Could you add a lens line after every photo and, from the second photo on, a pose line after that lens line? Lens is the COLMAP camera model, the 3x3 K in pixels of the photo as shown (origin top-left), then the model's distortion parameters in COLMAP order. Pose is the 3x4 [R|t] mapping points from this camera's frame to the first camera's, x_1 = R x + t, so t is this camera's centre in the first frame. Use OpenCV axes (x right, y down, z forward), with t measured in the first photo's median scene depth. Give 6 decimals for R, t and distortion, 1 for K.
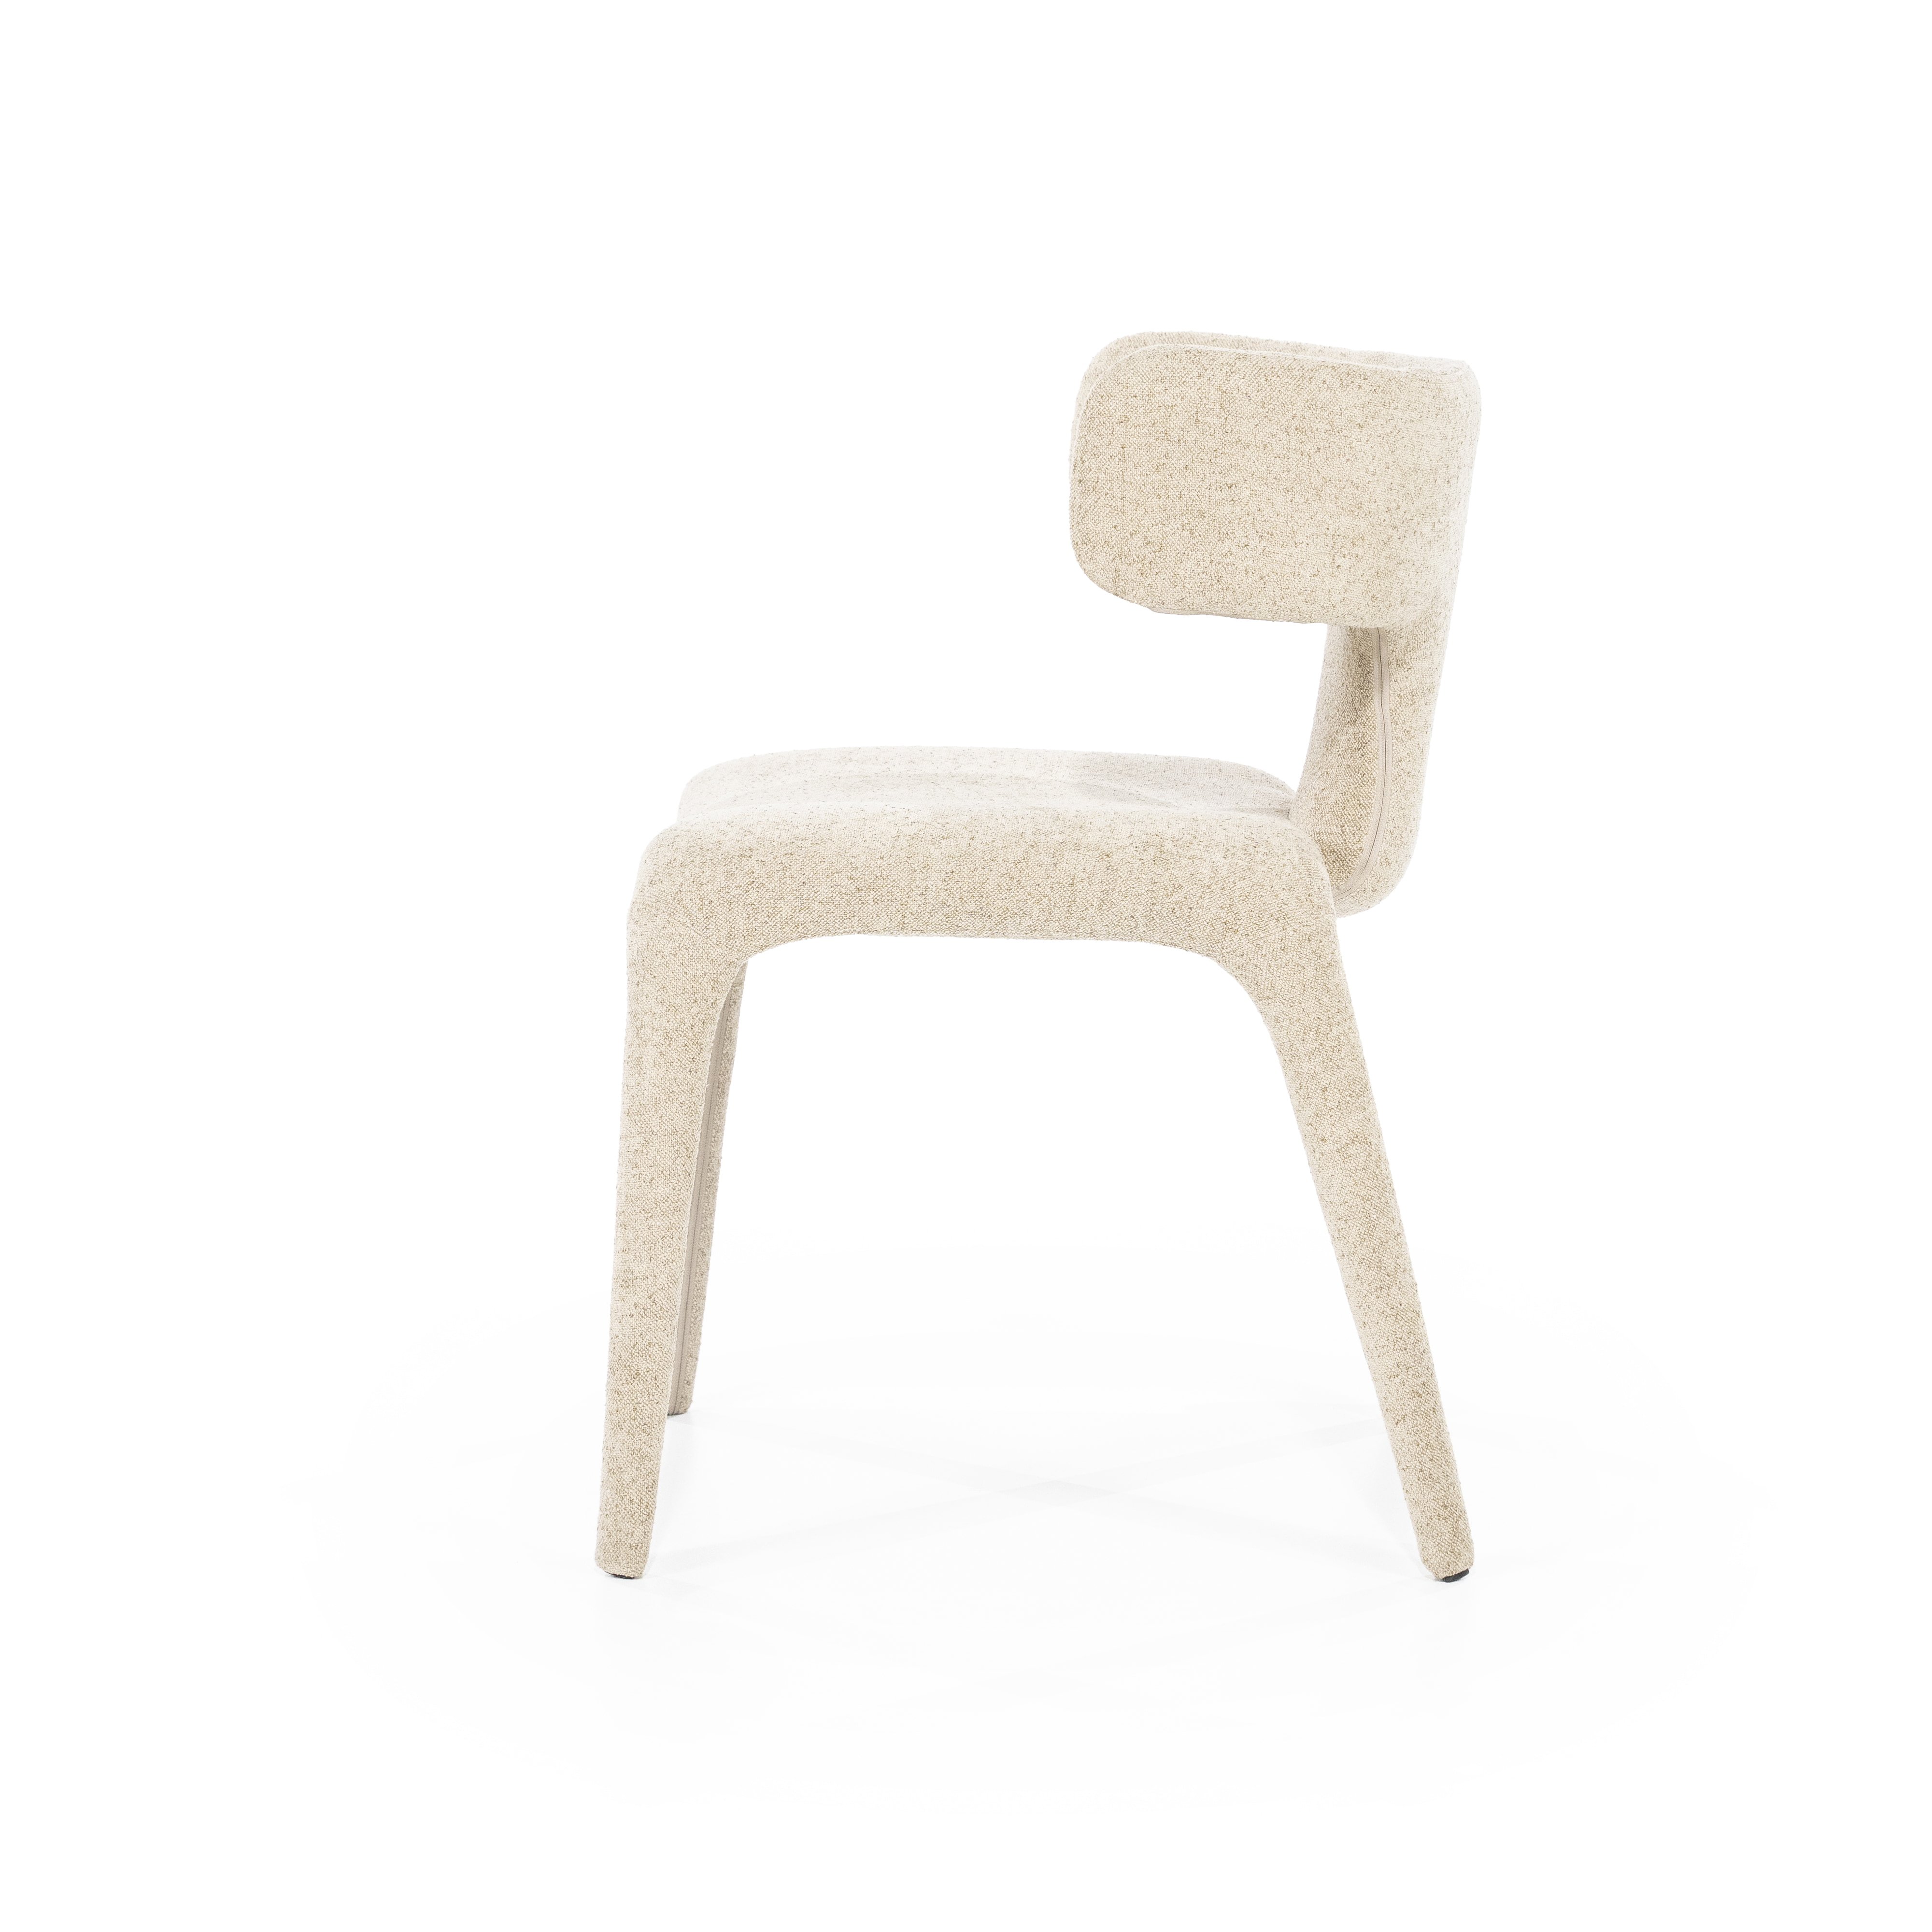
lens RADIAL K [[5545.3, 0, 966.0], [0, 5545.3, 966.0], [0, 0, 1]] dist [0.354062, -0.375143]
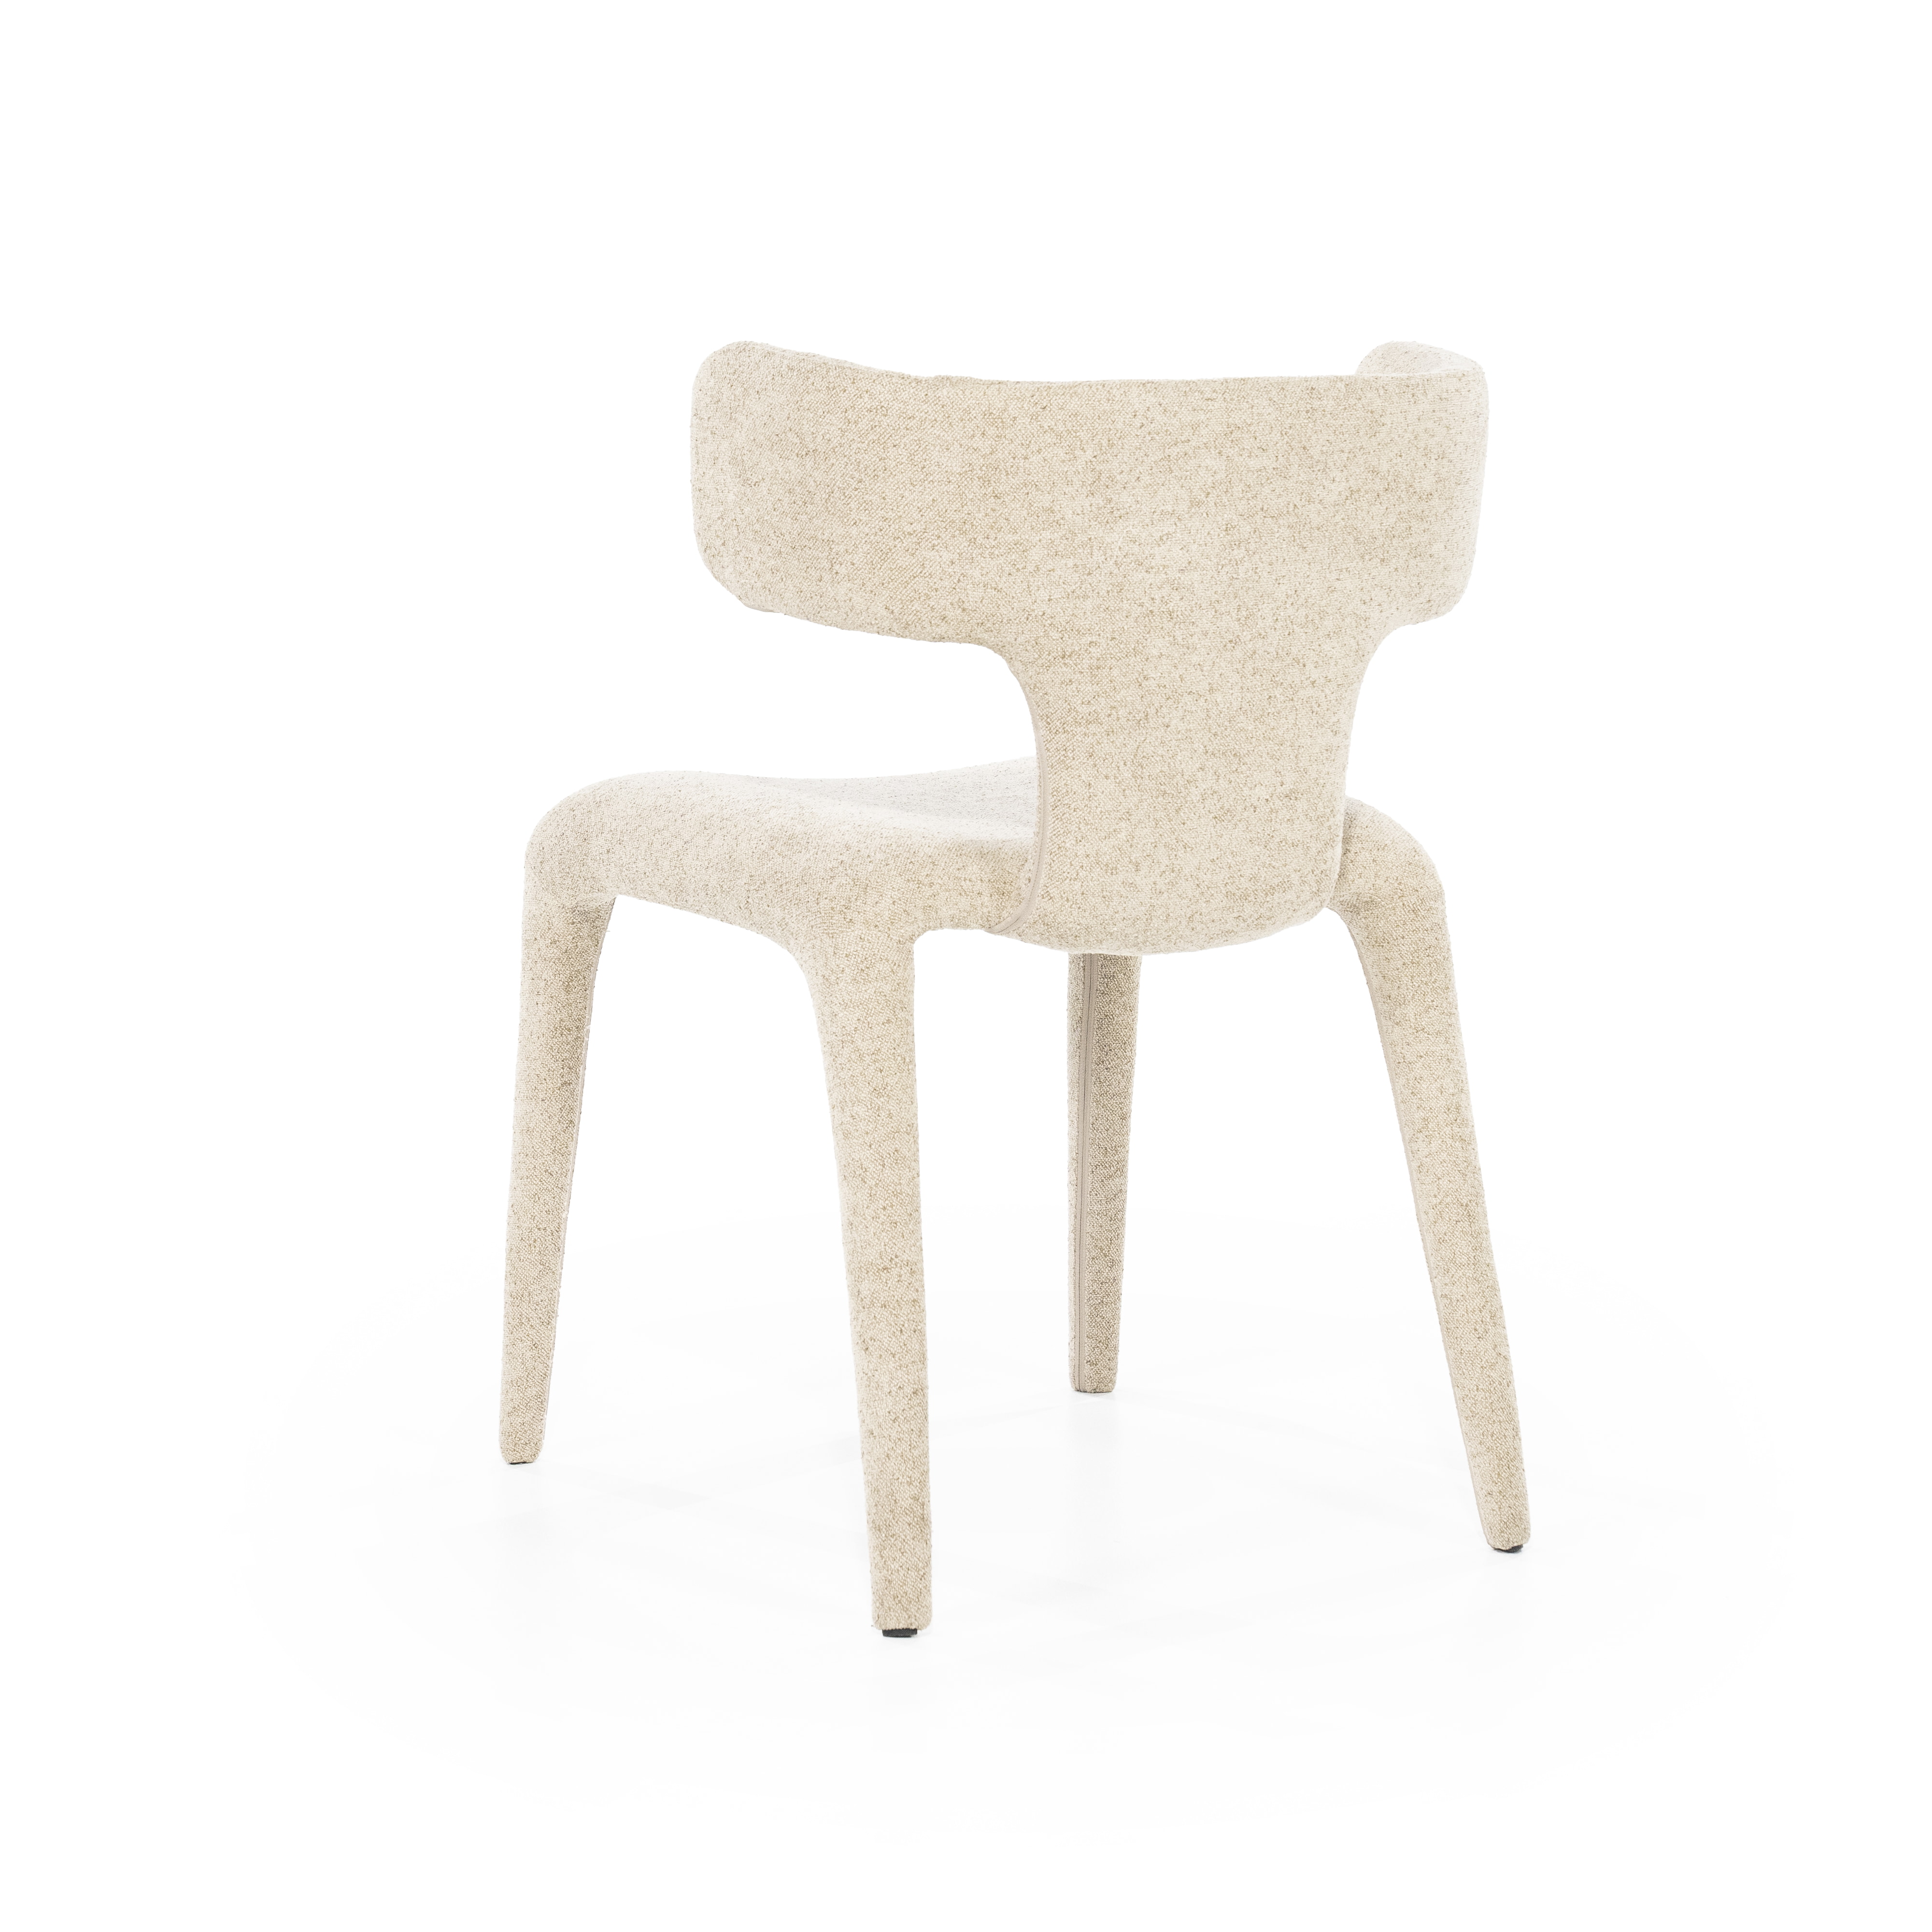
lens RADIAL K [[5545.3, 0, 966.0], [0, 5545.3, 966.0], [0, 0, 1]] dist [0.354062, -0.375143]
pose [[0.507157, 0.122734, -0.853070, 0.914700], [-0.126169, 0.989717, 0.067386, -0.071682], [0.852569, 0.073456, 0.517427, 0.515248]]
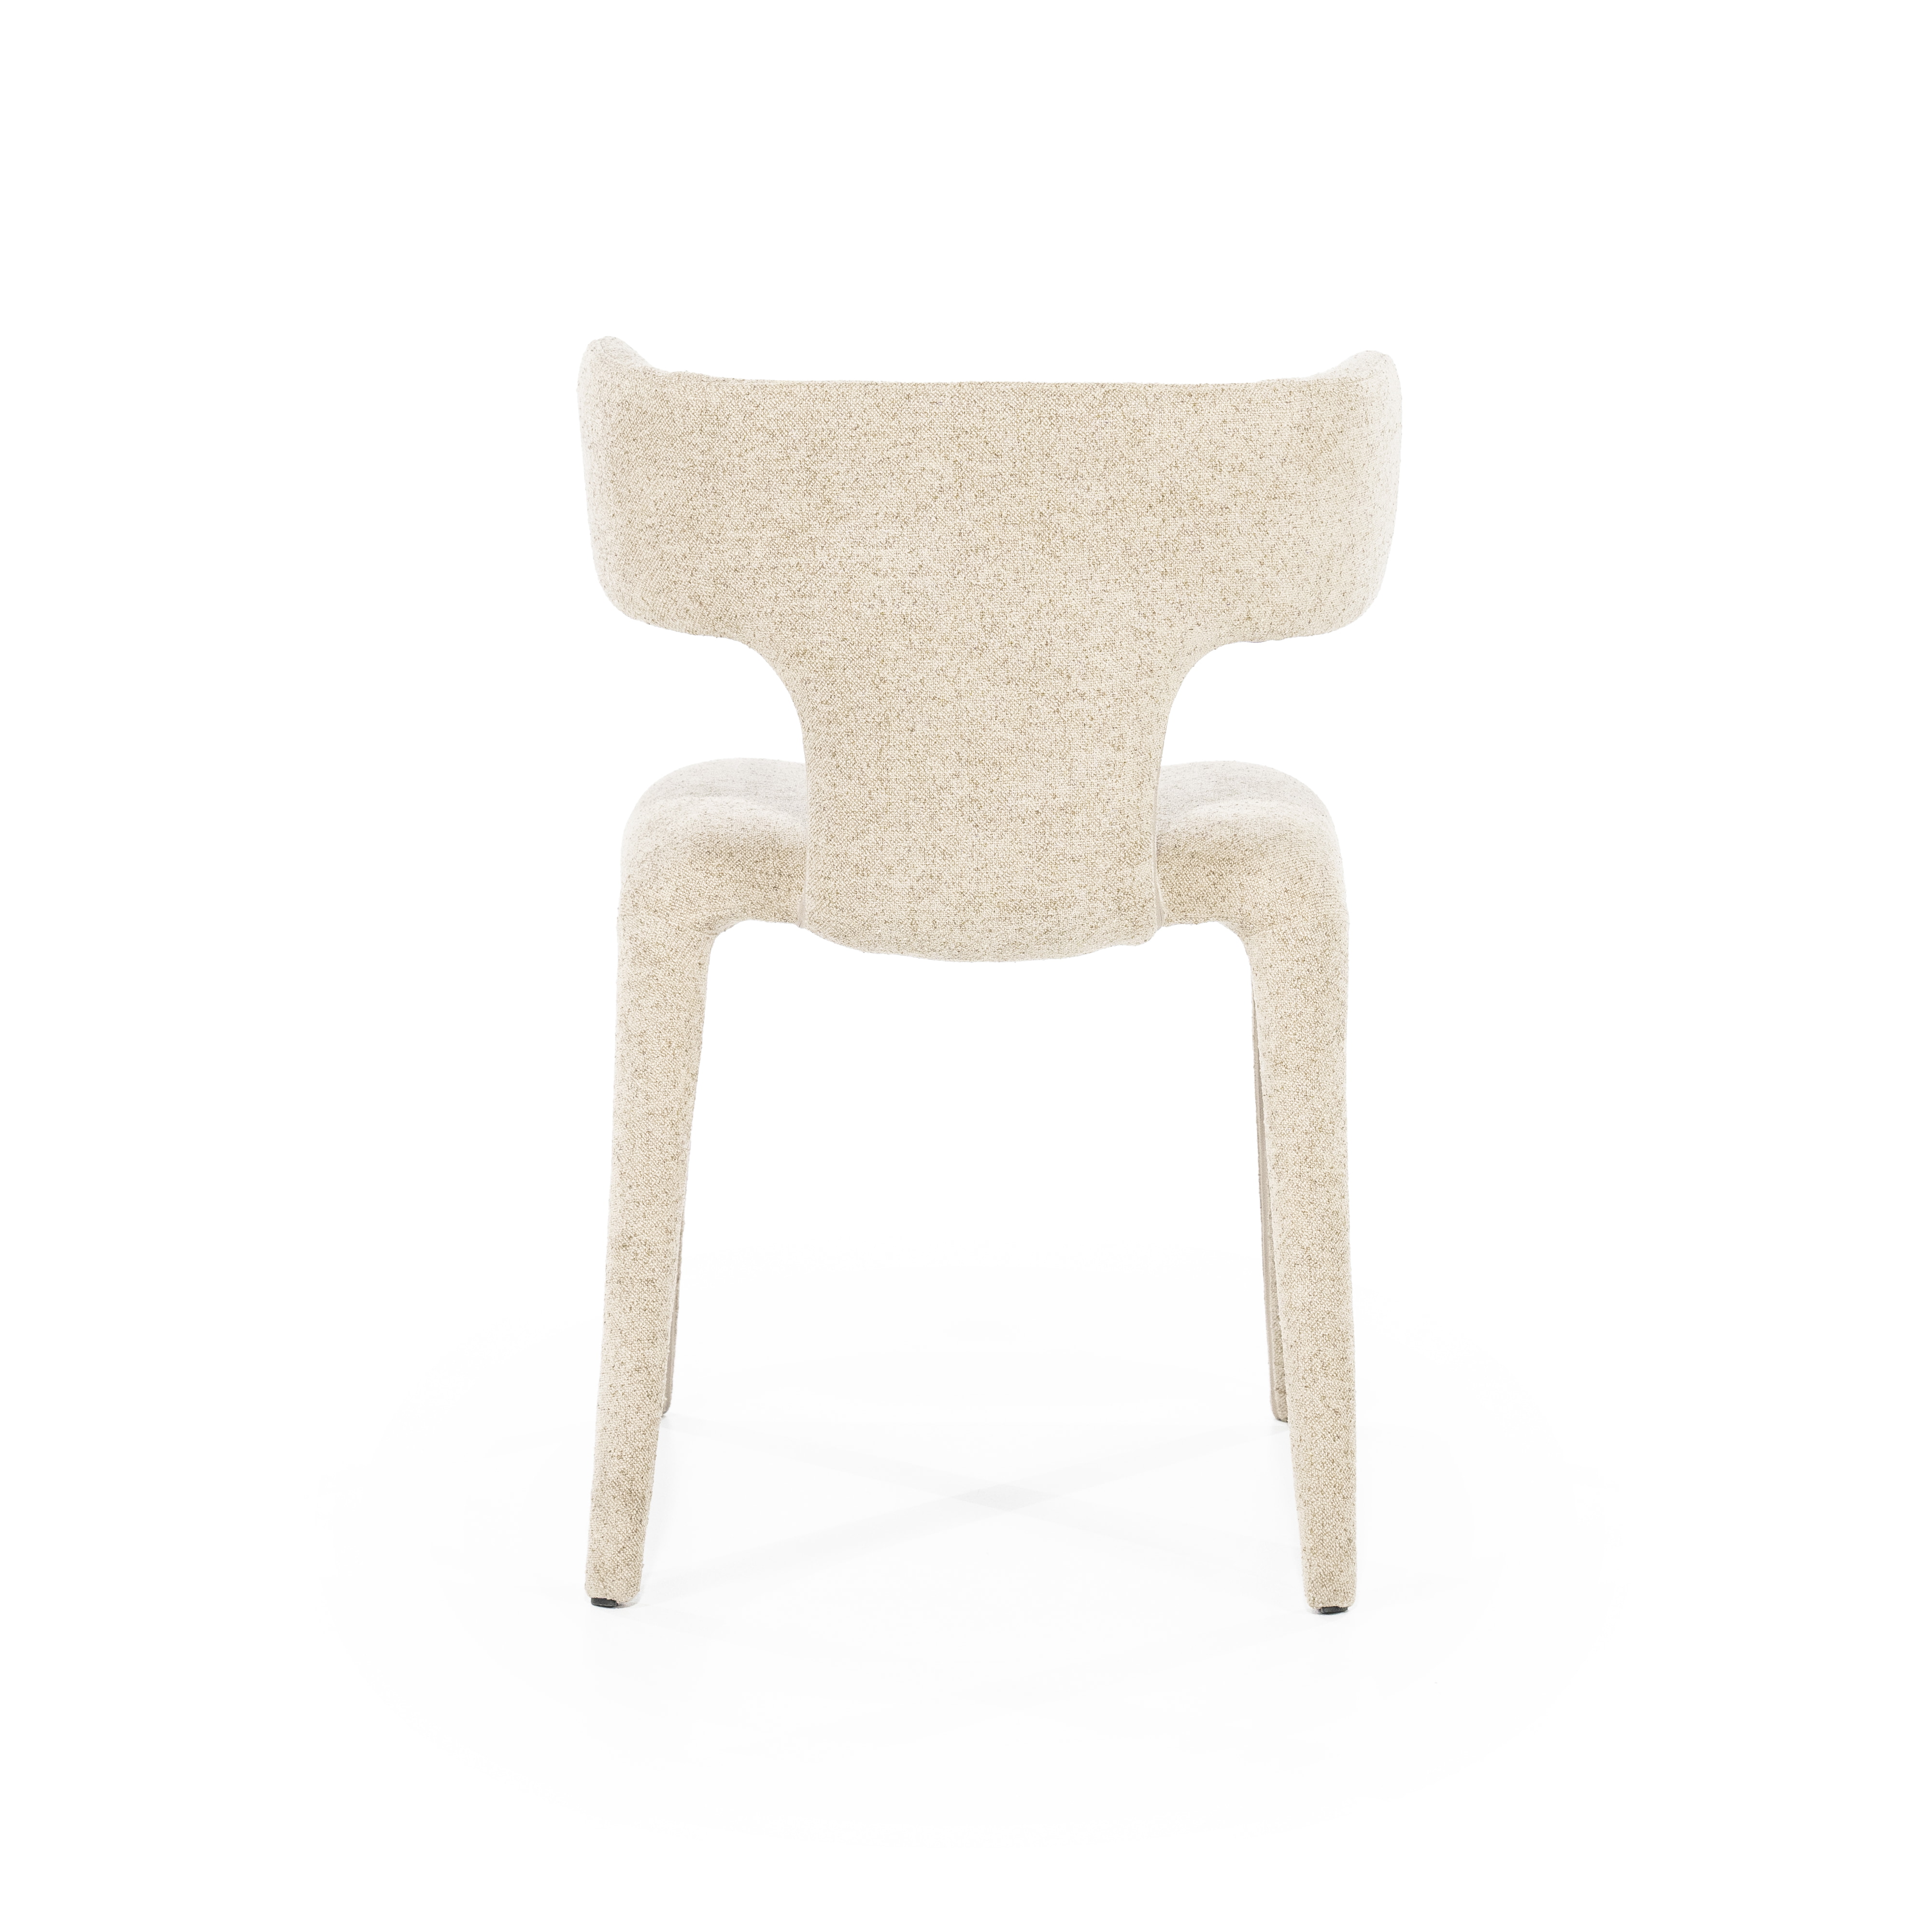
lens RADIAL K [[5545.3, 0, 966.0], [0, 5545.3, 966.0], [0, 0, 1]] dist [0.354062, -0.375143]
pose [[0.004565, 0.139312, -0.990238, 1.062822], [-0.147974, 0.979441, 0.137110, -0.146729], [0.988981, 0.145903, 0.025086, 1.041952]]
